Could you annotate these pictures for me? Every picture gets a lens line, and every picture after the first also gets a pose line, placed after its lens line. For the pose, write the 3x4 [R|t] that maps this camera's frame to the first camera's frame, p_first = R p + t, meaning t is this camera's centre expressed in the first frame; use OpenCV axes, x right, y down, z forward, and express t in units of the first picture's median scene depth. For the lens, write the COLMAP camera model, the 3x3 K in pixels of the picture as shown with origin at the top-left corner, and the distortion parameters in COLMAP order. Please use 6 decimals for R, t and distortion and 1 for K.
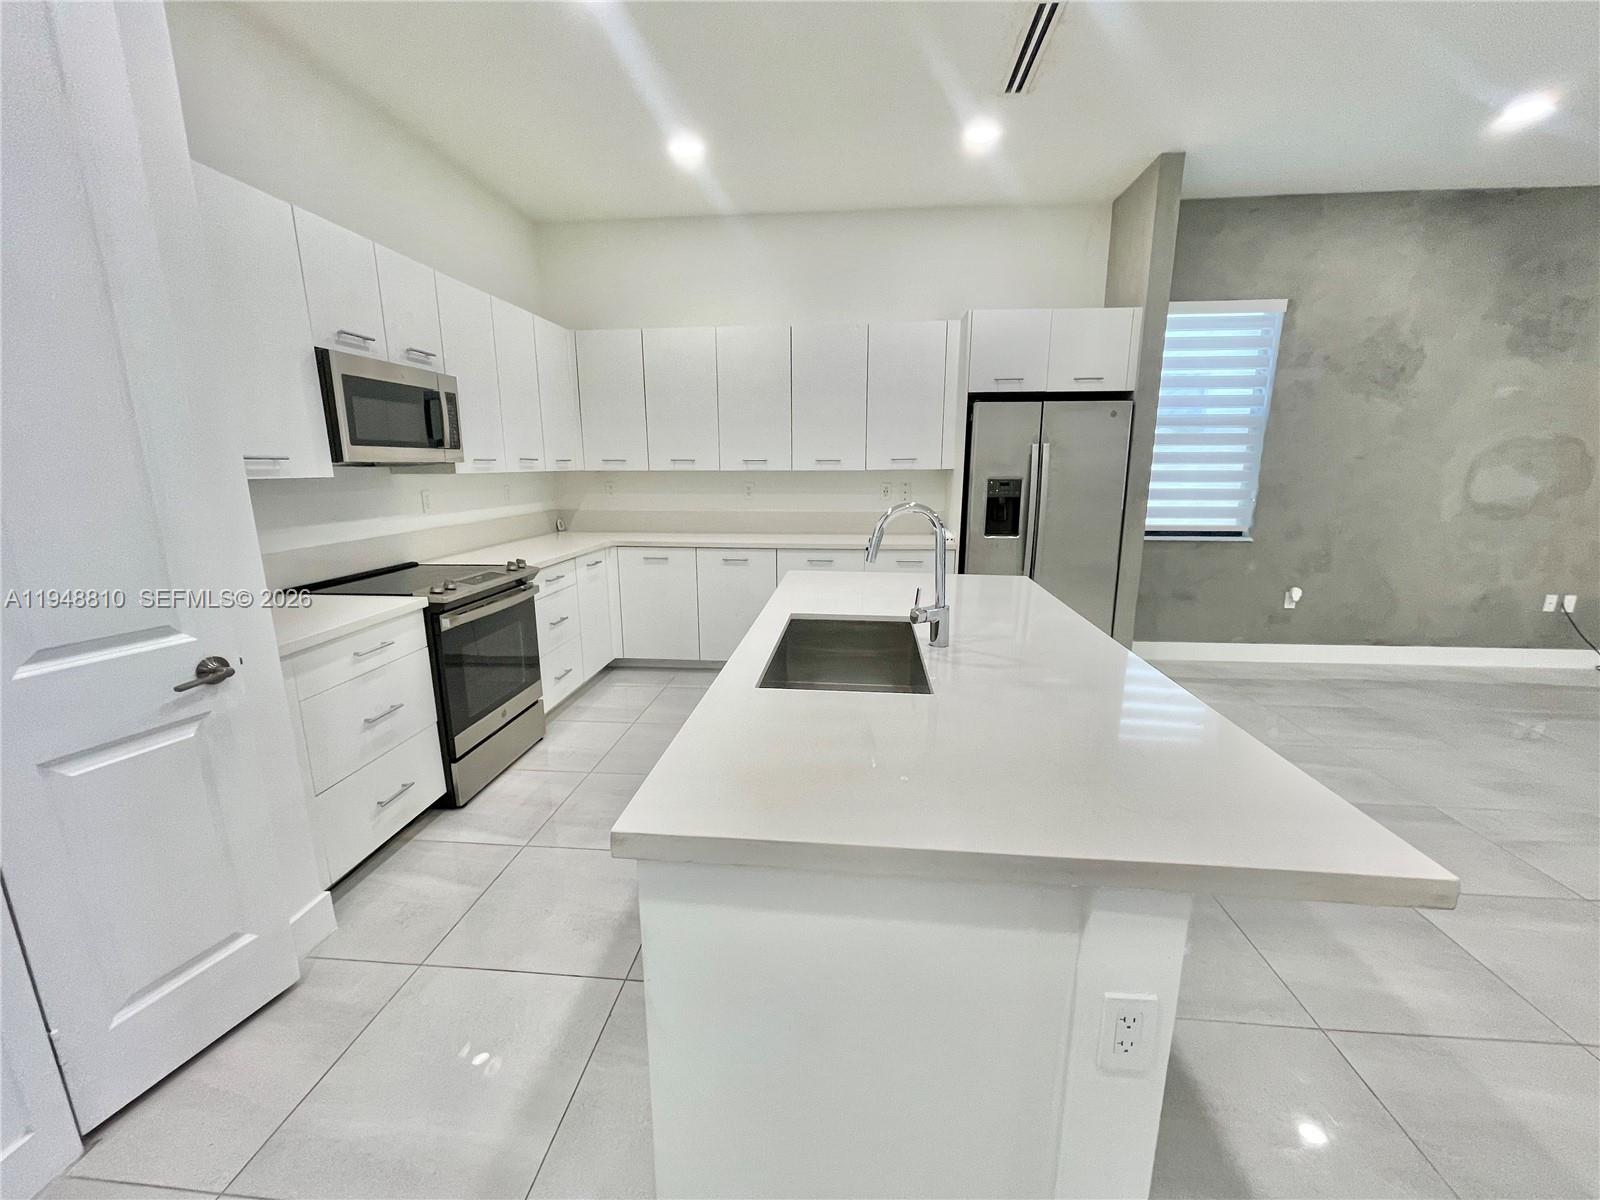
lens RADIAL K [[650.8, 0, 802.0], [0, 650.8, 607.7], [0, 0, 1]] dist [-0.004187, 0.001750]
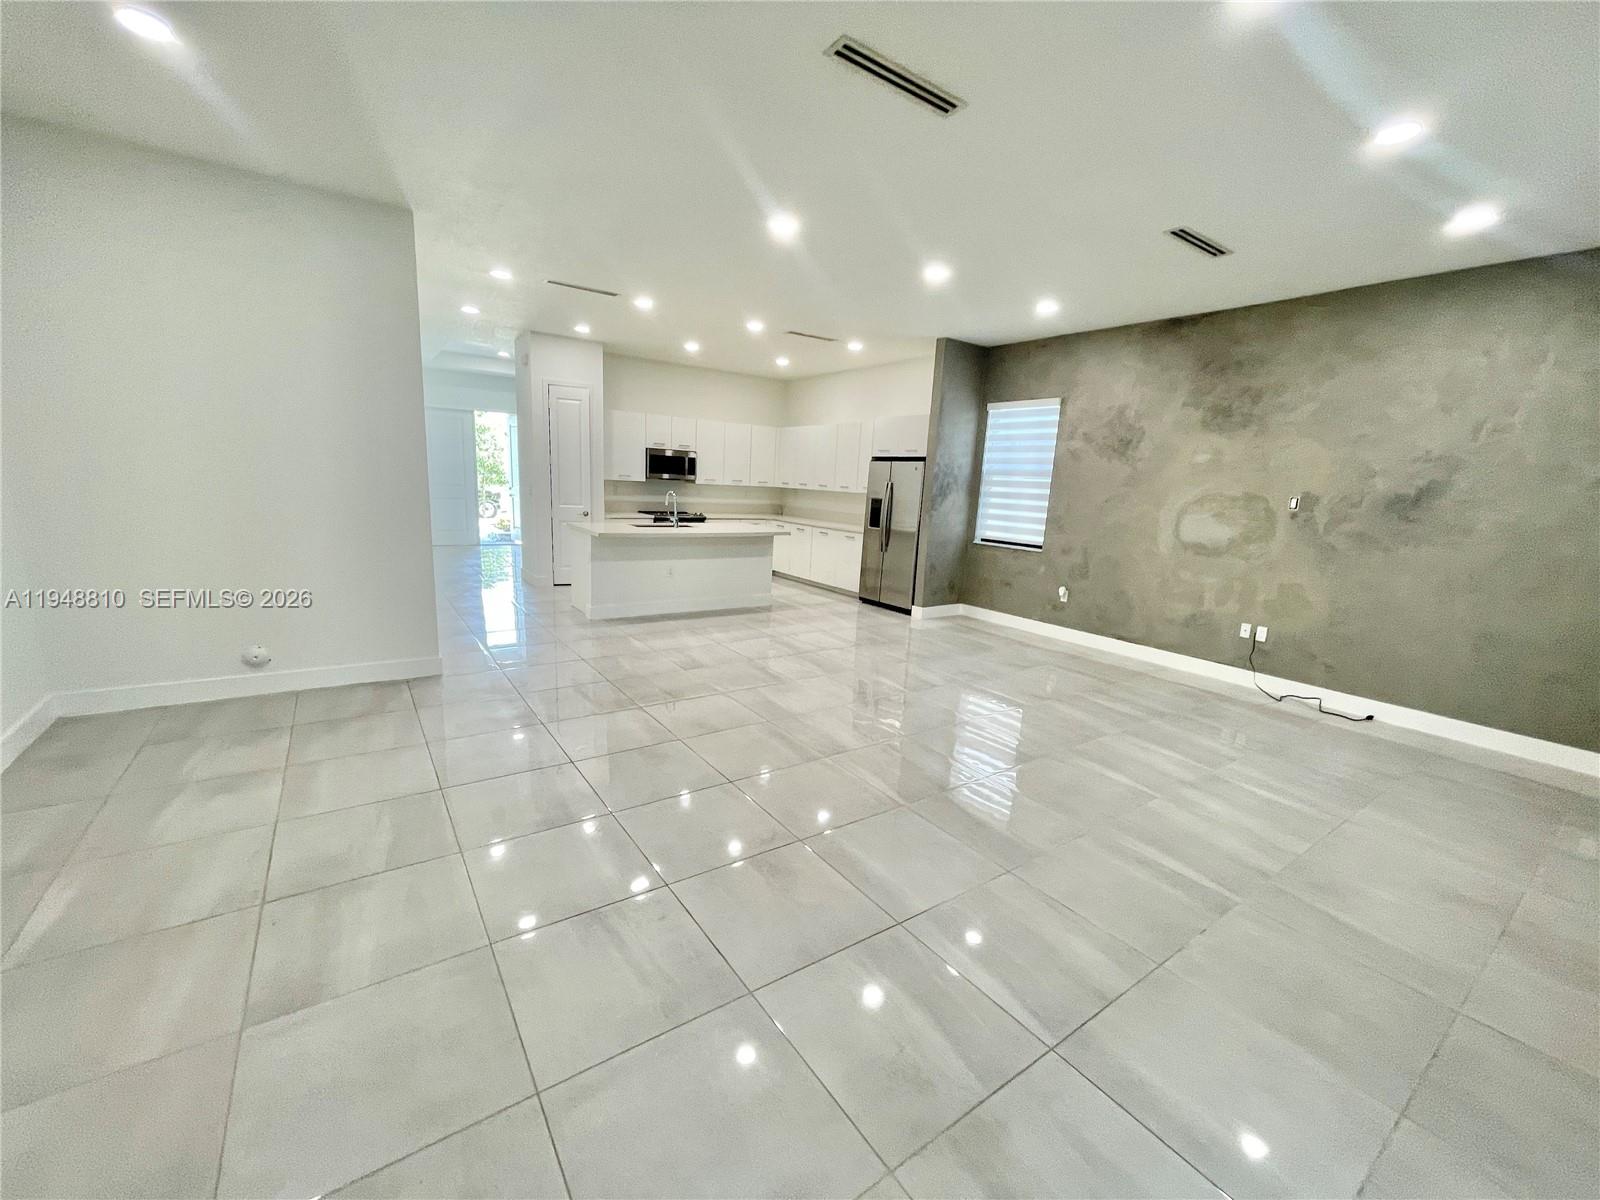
lens RADIAL K [[650.8, 0, 807.1], [0, 650.8, 613.6], [0, 0, 1]] dist [-0.004187, 0.001750]
pose [[0.652412, 0.188126, -0.734144, 1.652429], [-0.212528, 0.975247, 0.061041, 0.068412], [0.727455, 0.116202, 0.676244, -0.460538]]
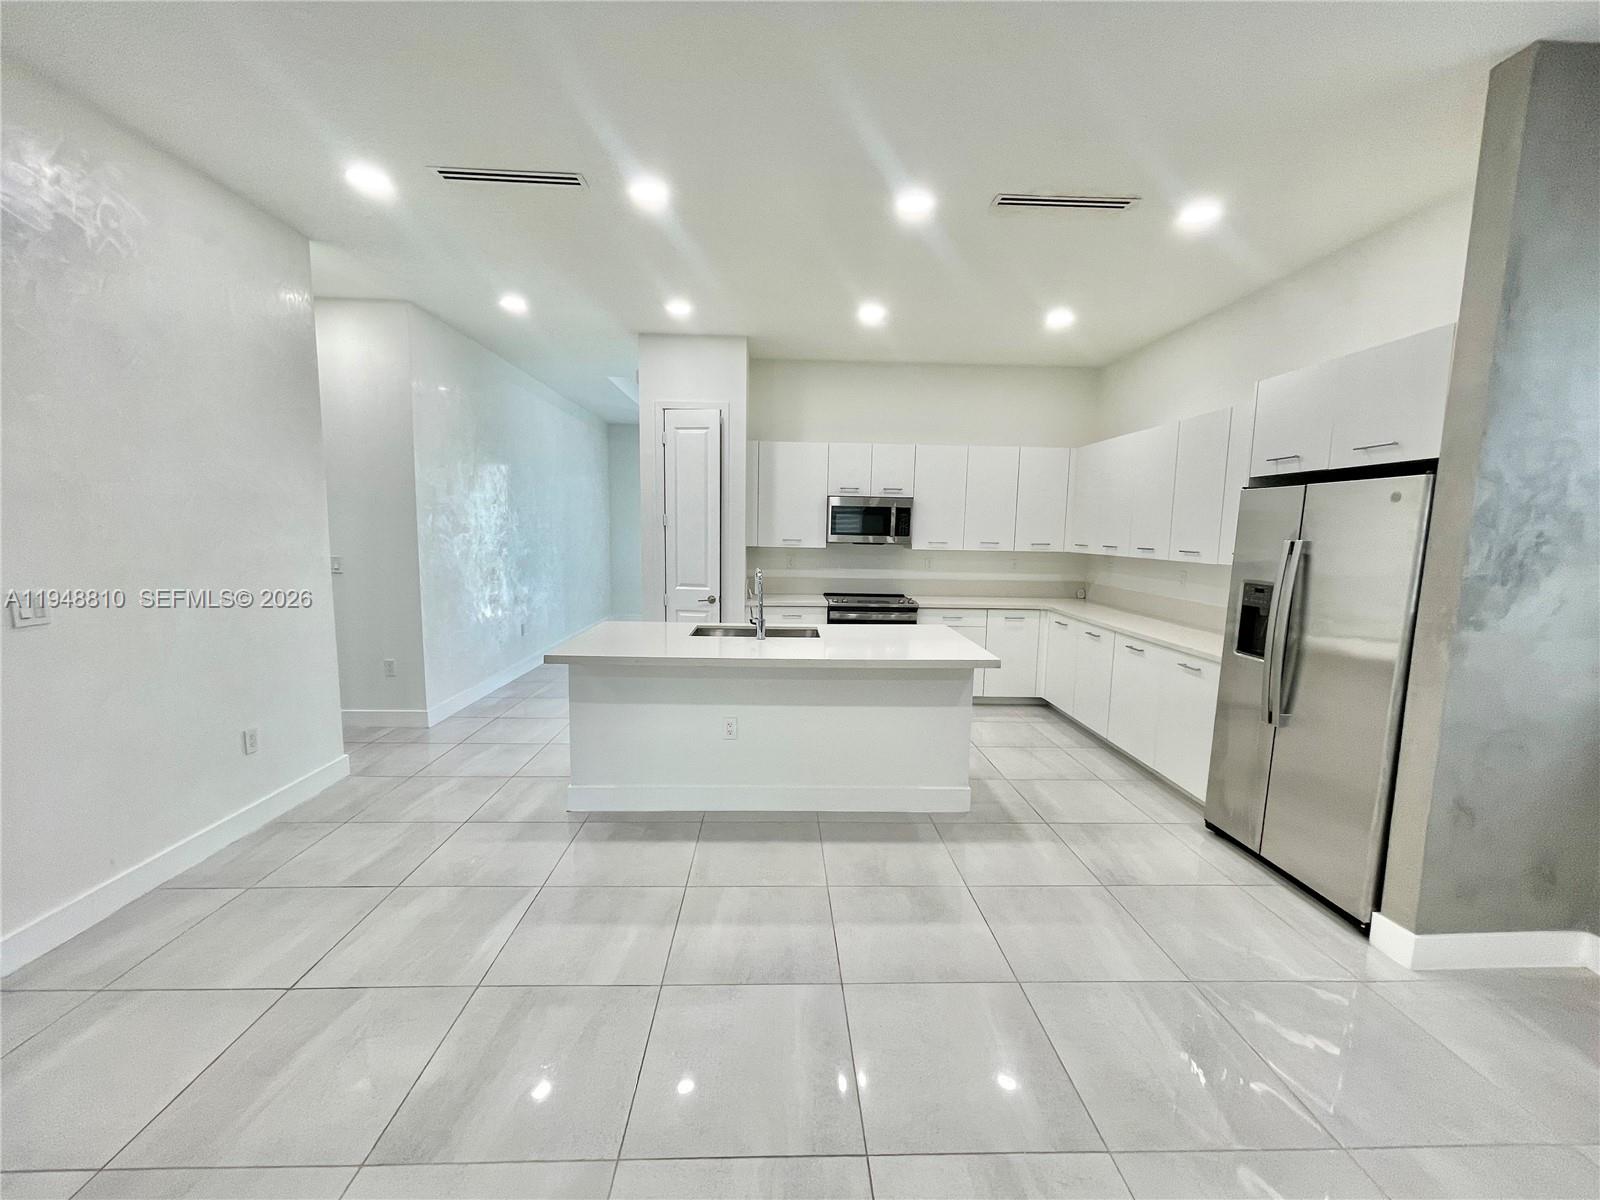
lens RADIAL K [[650.8, 0, 804.5], [0, 650.8, 602.9], [0, 0, 1]] dist [-0.004187, 0.001750]
pose [[0.136143, 0.118241, -0.983608, 0.965193], [-0.232996, 0.968824, 0.084215, -0.110514], [0.962901, 0.217711, 0.159449, 0.346277]]
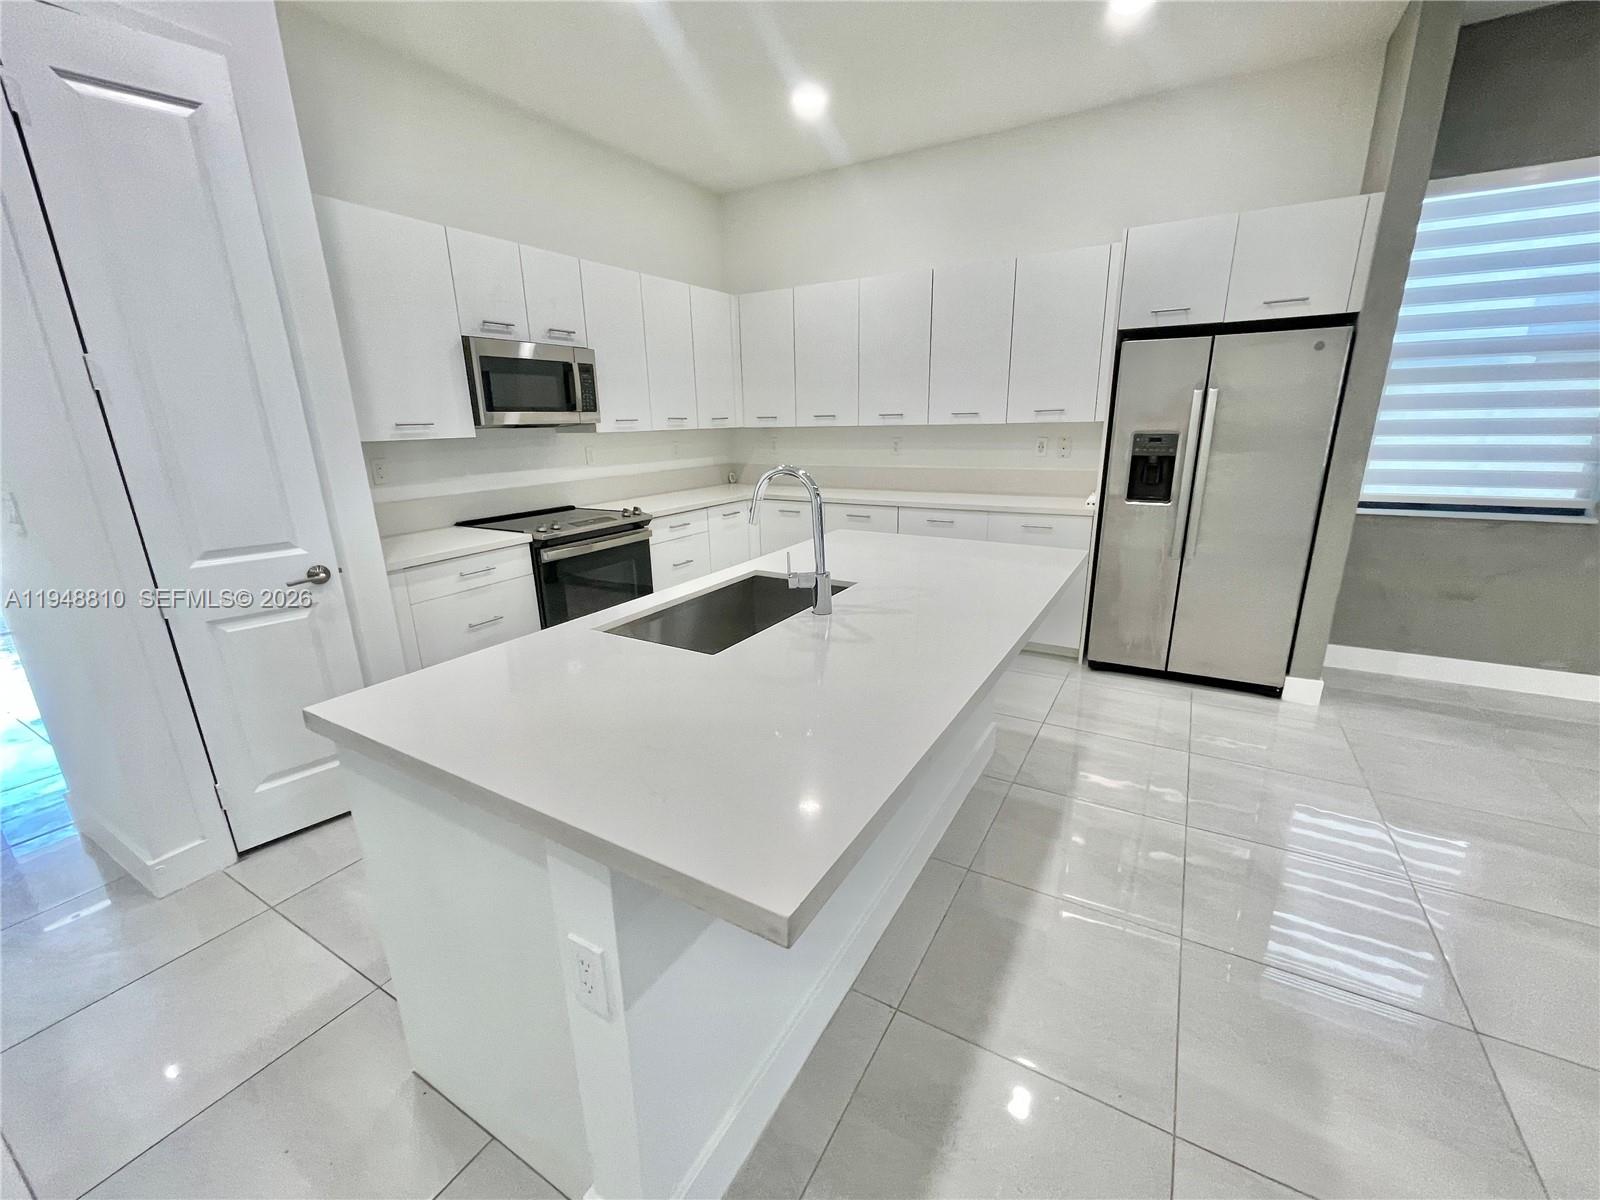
lens RADIAL K [[650.8, 0, 800.1], [0, 650.8, 602.2], [0, 0, 1]] dist [-0.004187, 0.001750]
pose [[0.906452, 0.100594, -0.410154, 0.251972], [-0.074577, 0.994082, 0.078990, -0.014046], [0.415673, -0.041013, 0.908589, 0.043650]]
